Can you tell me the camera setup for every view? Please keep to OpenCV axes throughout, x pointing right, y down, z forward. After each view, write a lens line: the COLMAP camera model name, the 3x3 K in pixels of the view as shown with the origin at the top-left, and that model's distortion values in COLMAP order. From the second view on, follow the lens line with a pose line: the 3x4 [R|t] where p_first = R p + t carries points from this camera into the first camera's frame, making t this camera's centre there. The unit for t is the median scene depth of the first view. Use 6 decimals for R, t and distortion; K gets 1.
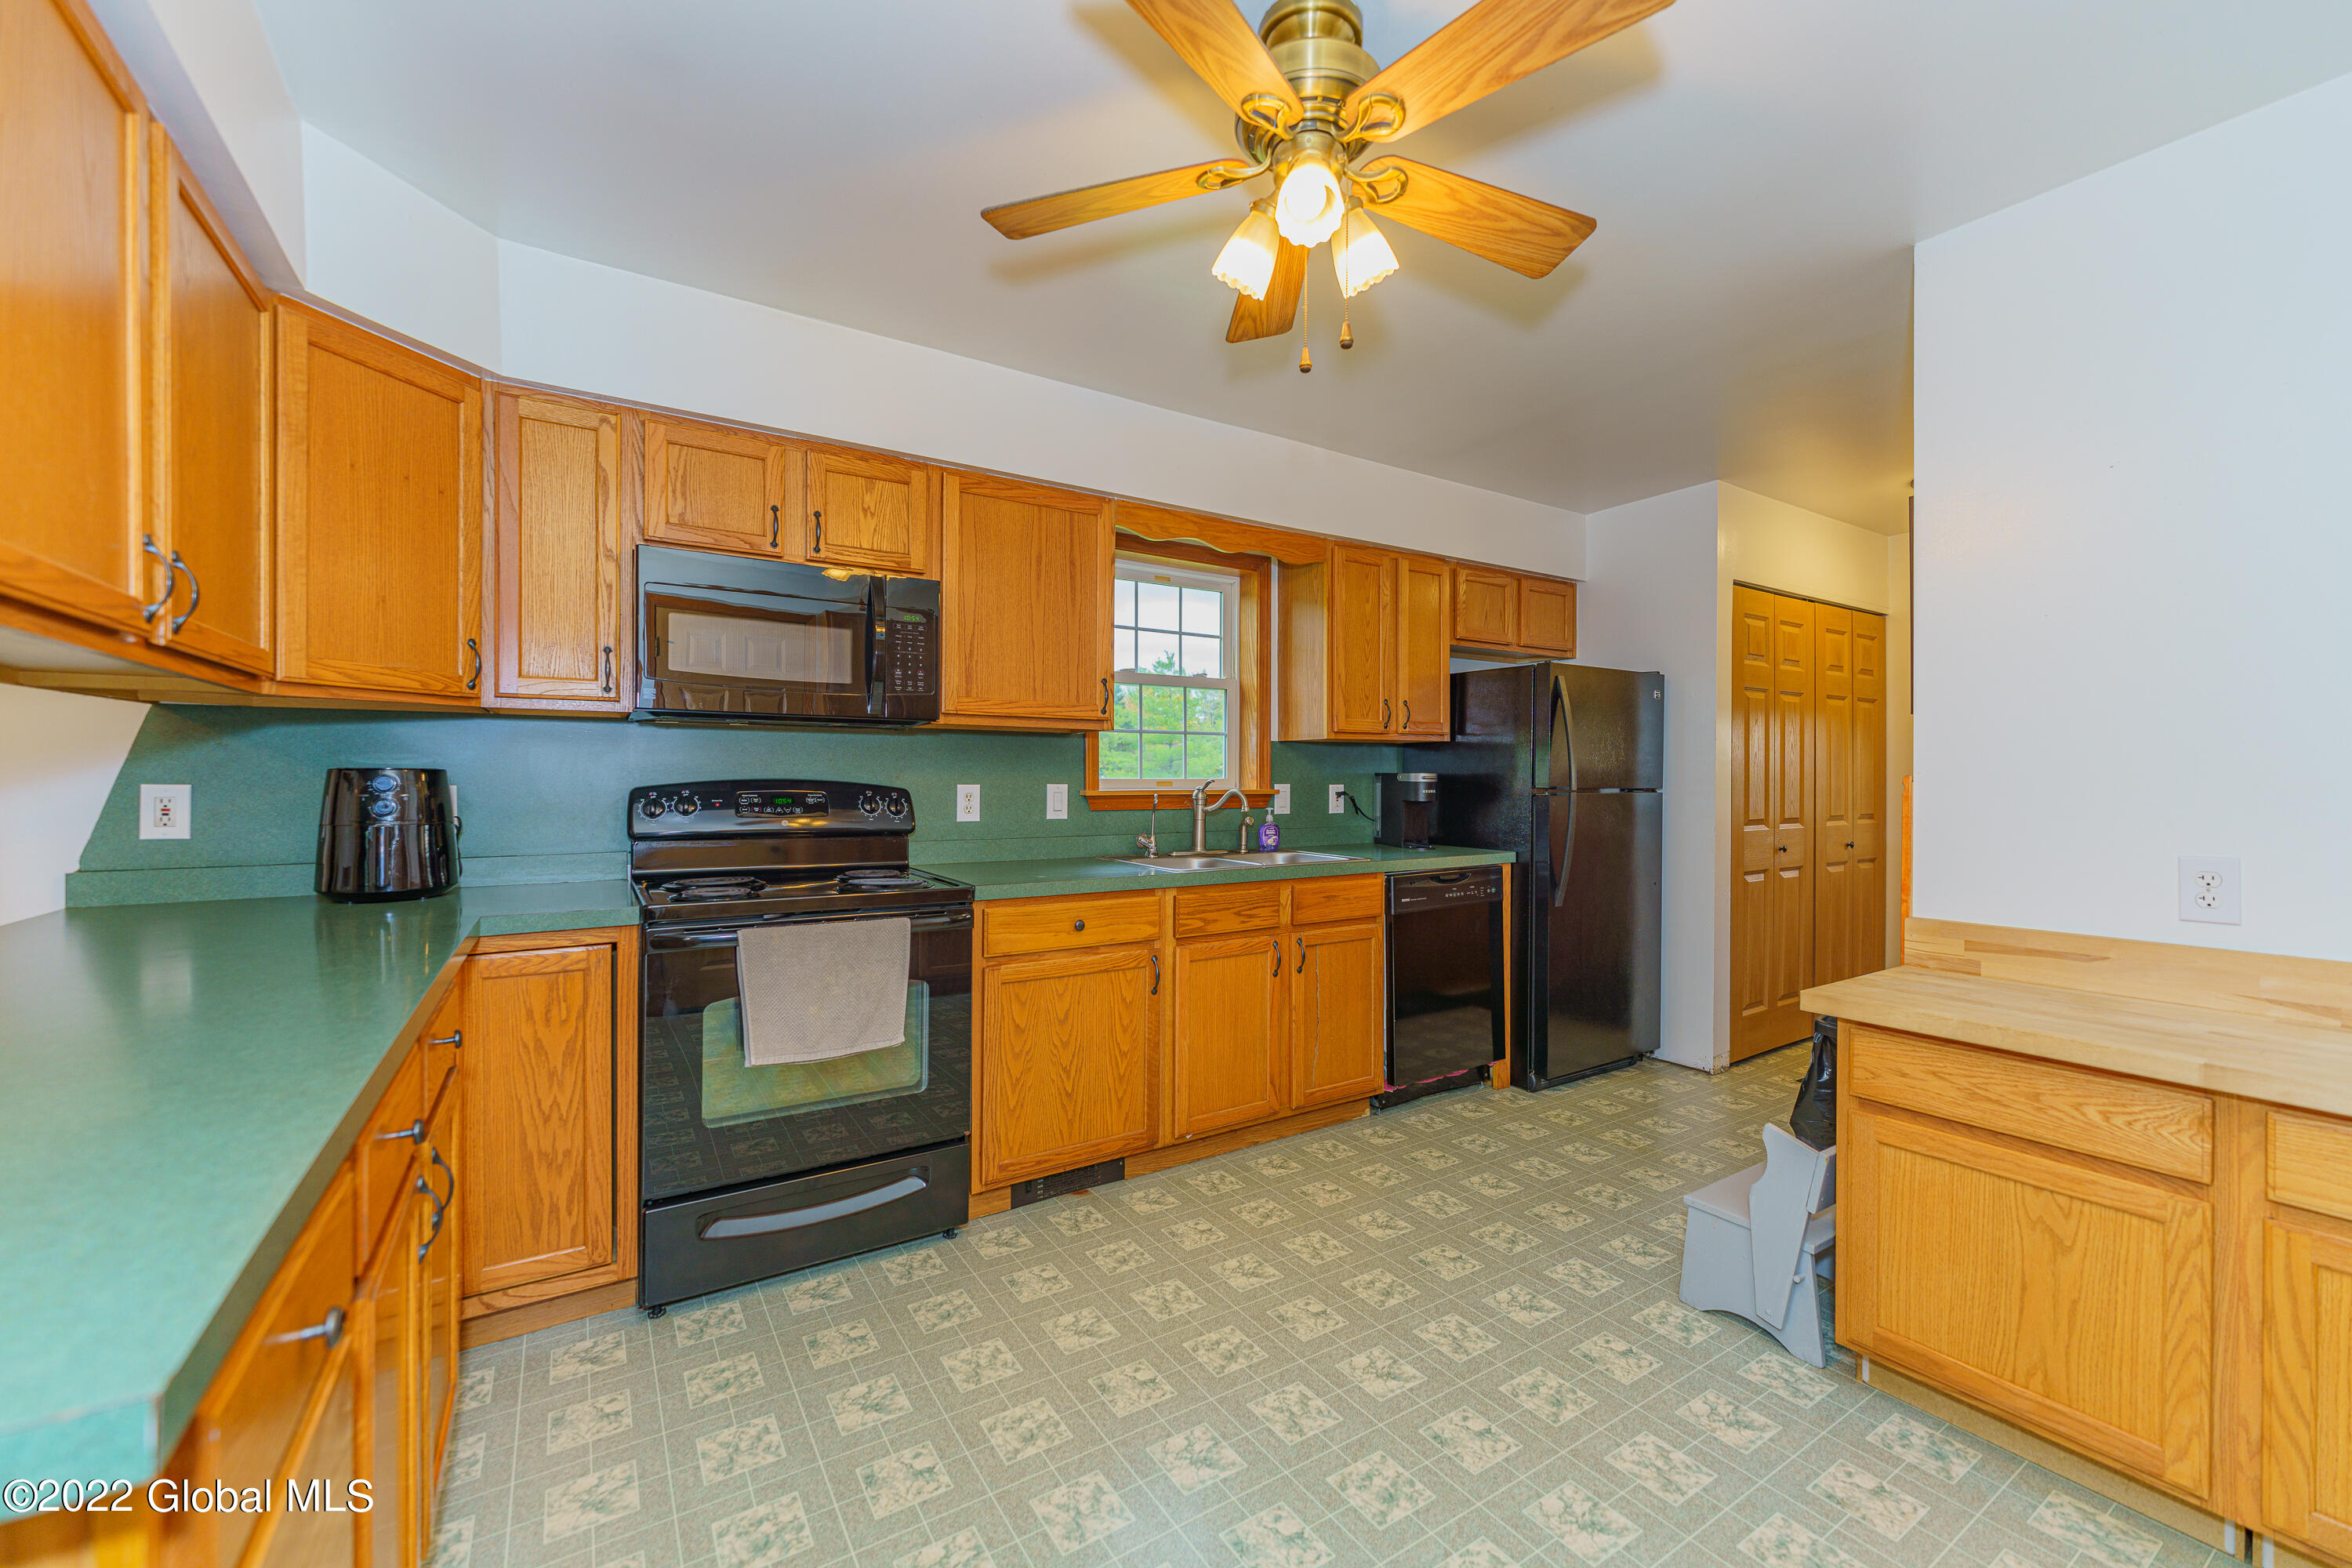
lens RADIAL K [[936.9, 0, 1187.4], [0, 936.9, 764.2], [0, 0, 1]] dist [-0.015365, 0.000987]
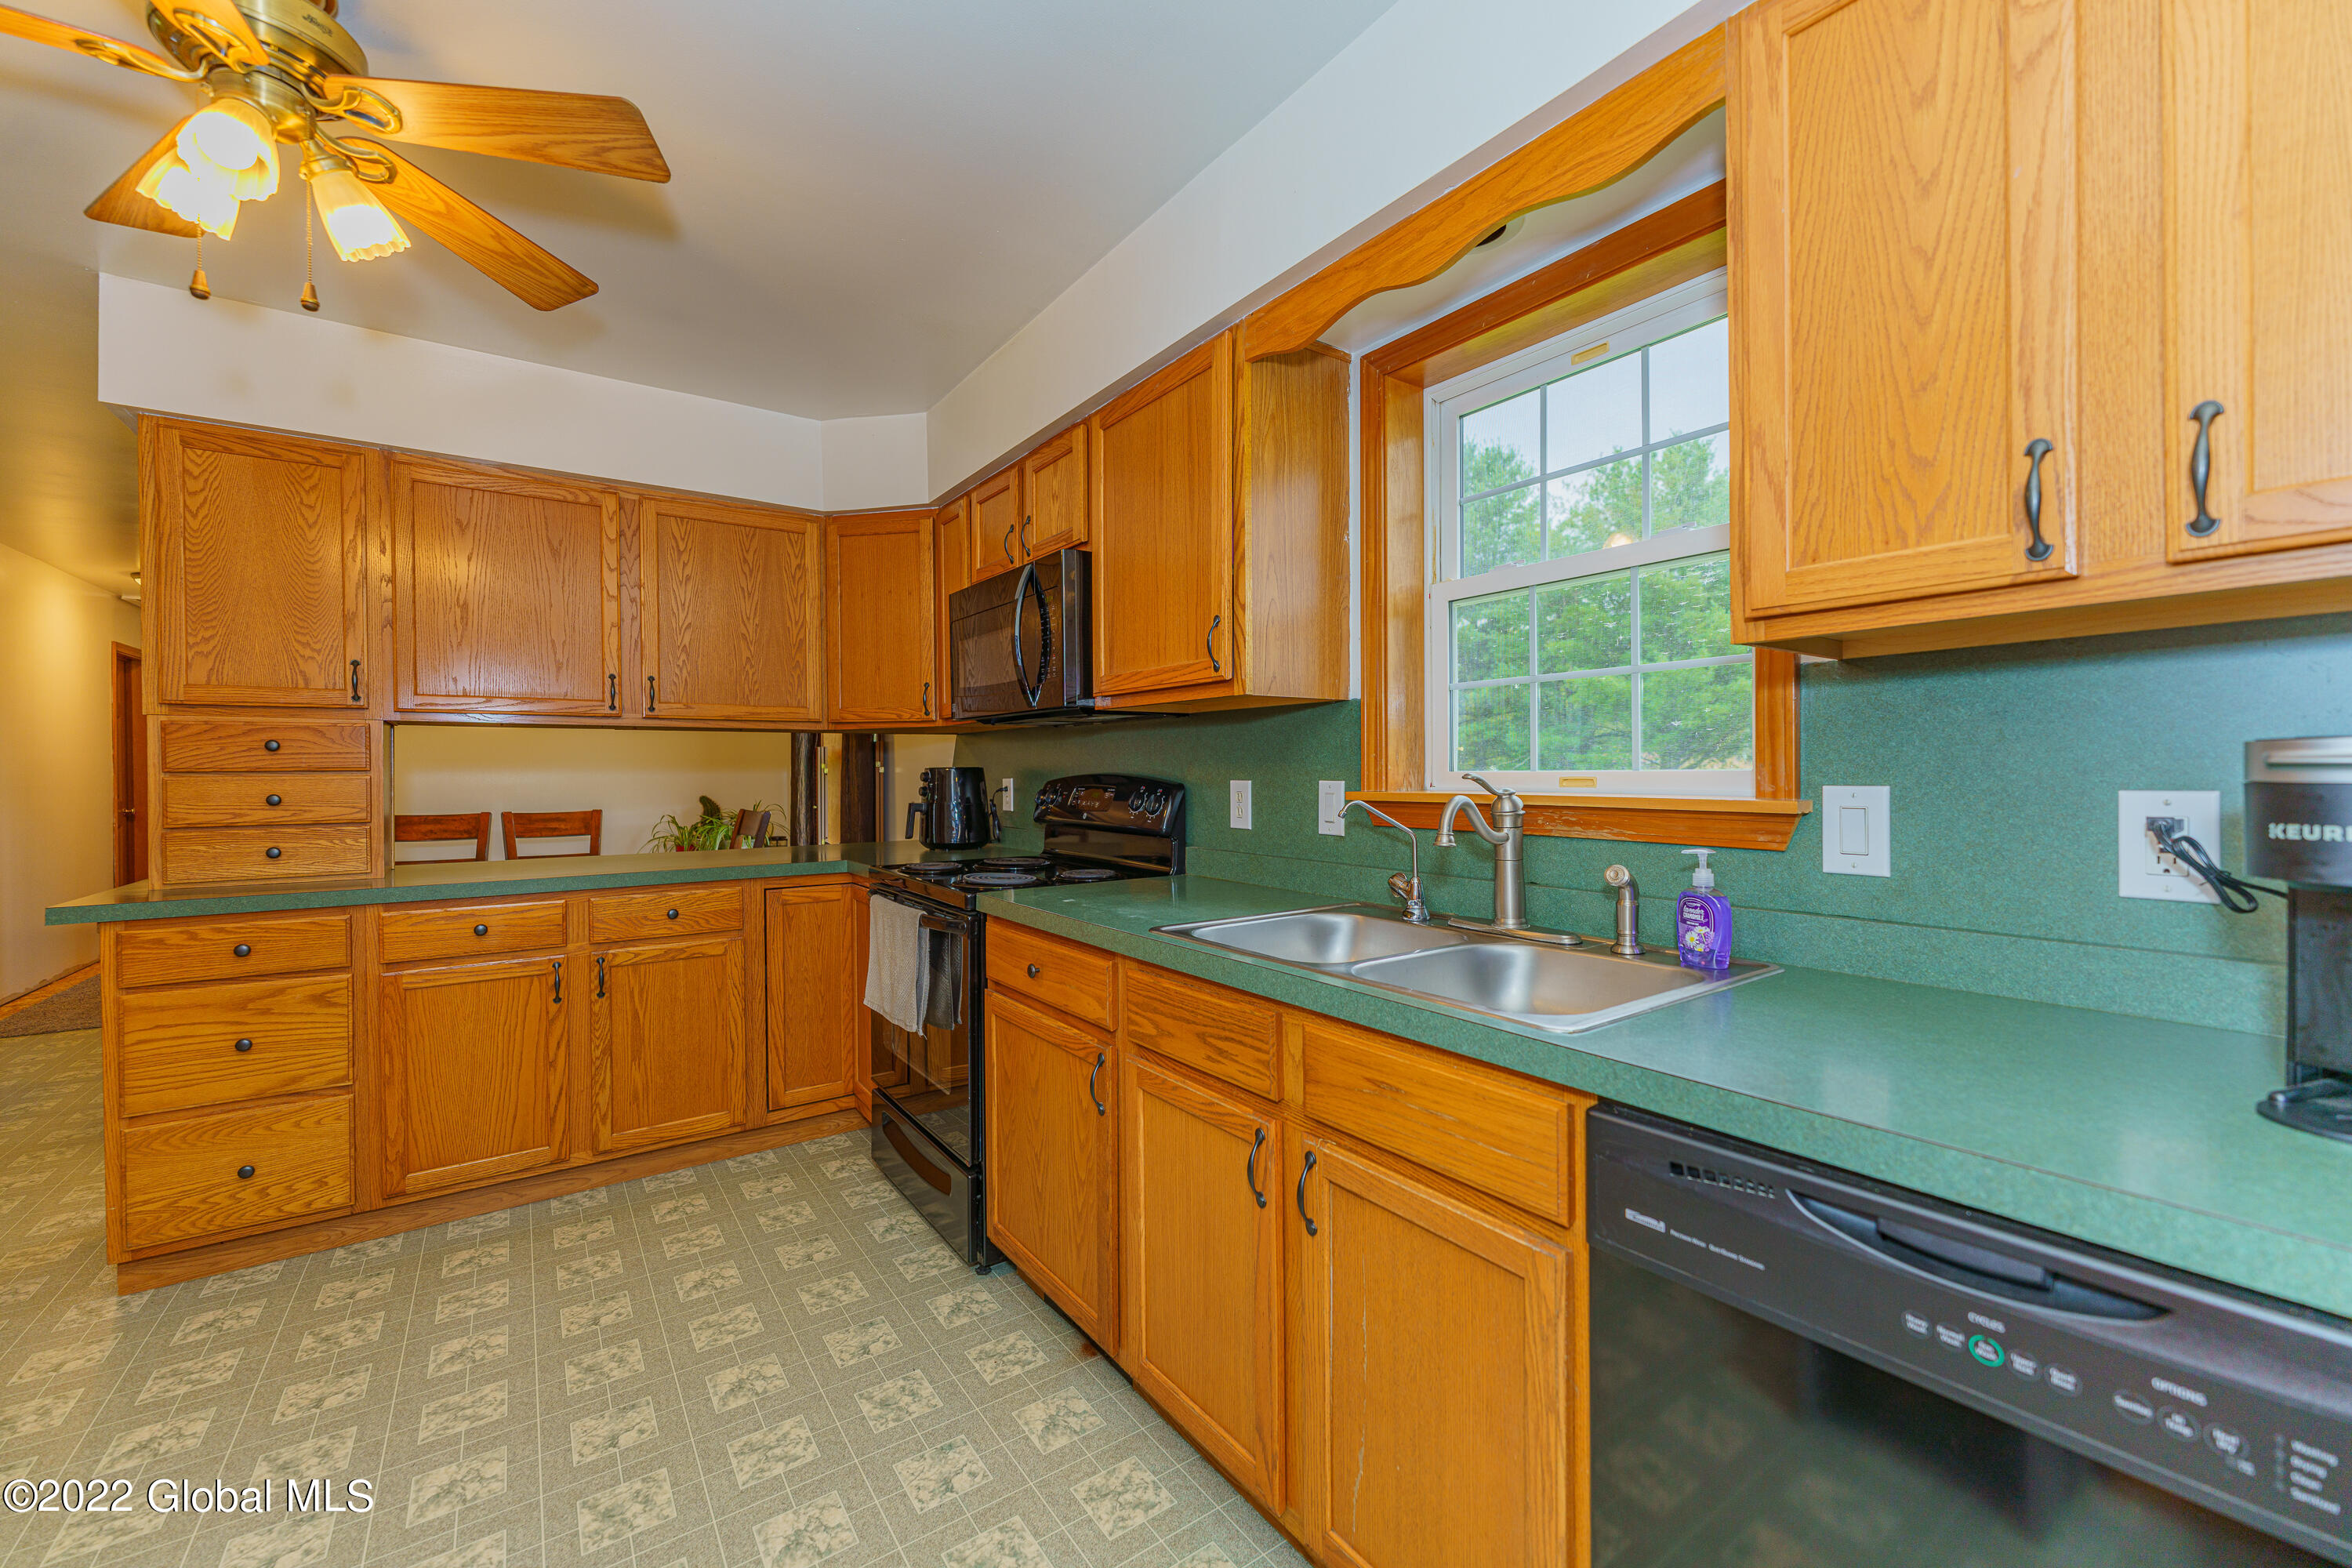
lens RADIAL K [[936.9, 0, 1191.6], [0, 936.9, 769.2], [0, 0, 1]] dist [-0.015365, 0.000987]
pose [[0.042702, -0.006328, -0.999068, 0.537113], [0.019243, 0.999800, -0.005510, 0.016364], [0.998903, -0.018990, 0.042815, 0.934327]]
